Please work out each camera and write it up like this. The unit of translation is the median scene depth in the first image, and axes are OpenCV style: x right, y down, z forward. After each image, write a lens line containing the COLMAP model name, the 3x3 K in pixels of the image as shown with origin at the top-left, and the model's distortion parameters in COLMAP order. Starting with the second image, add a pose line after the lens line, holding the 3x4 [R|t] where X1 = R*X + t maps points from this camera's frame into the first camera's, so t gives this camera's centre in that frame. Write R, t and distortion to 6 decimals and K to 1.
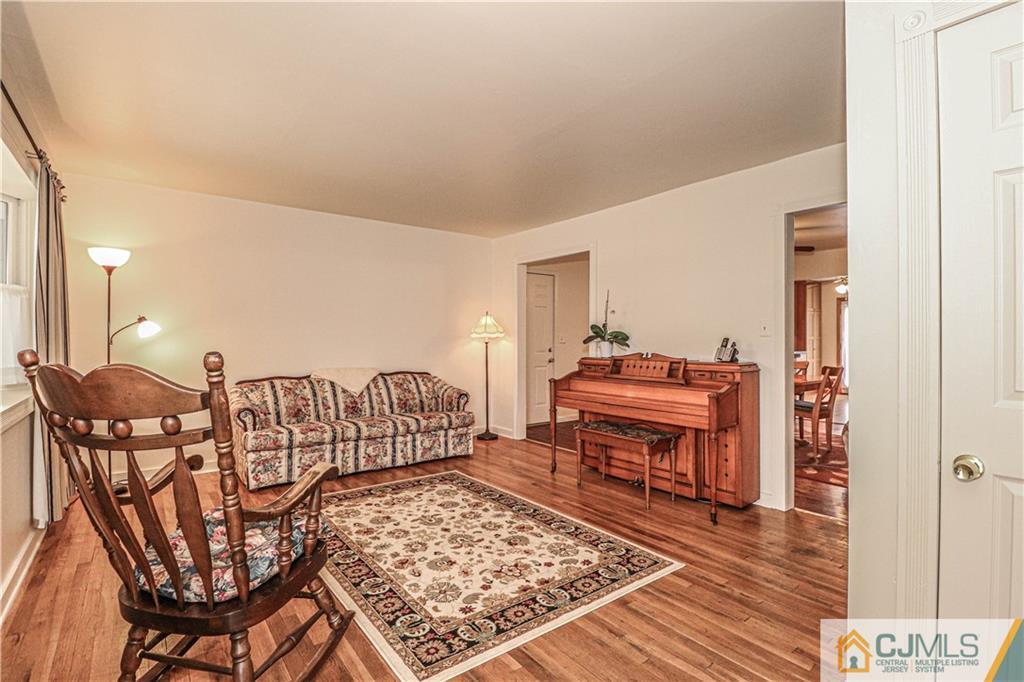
lens RADIAL K [[481.2, 0, 508.0], [0, 481.2, 340.9], [0, 0, 1]] dist [-0.007460, -0.006993]
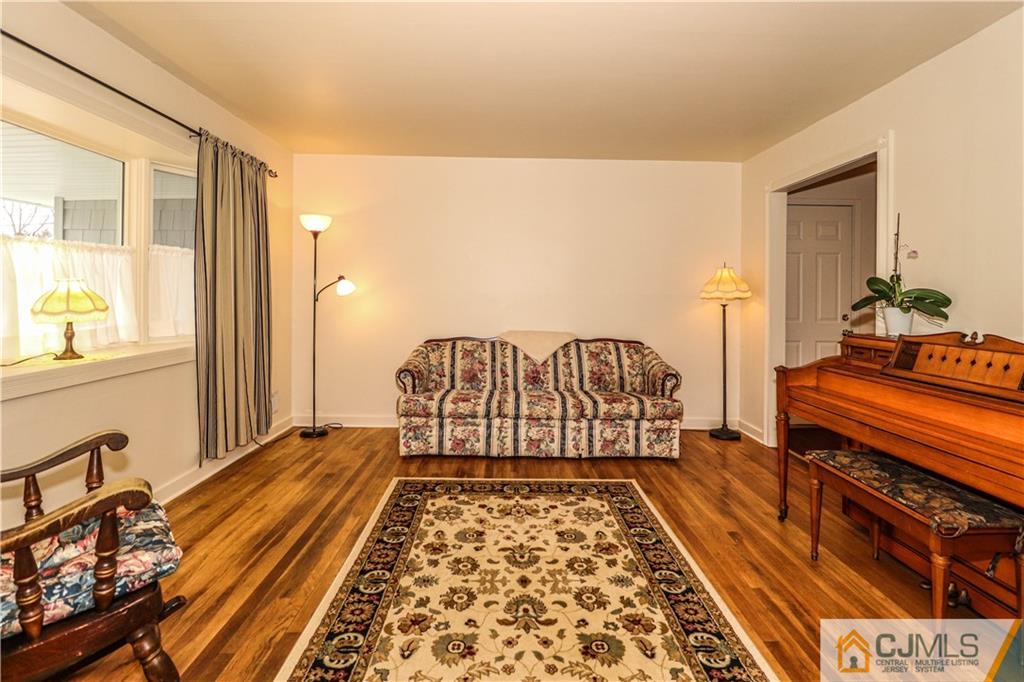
lens RADIAL K [[481.2, 0, 523.9], [0, 481.2, 297.8], [0, 0, 1]] dist [-0.007460, -0.006993]
pose [[0.810219, 0.009125, -0.586056, 0.197311], [-0.012387, 0.999922, -0.001556, -0.003941], [0.585996, 0.008520, 0.810269, 0.337435]]
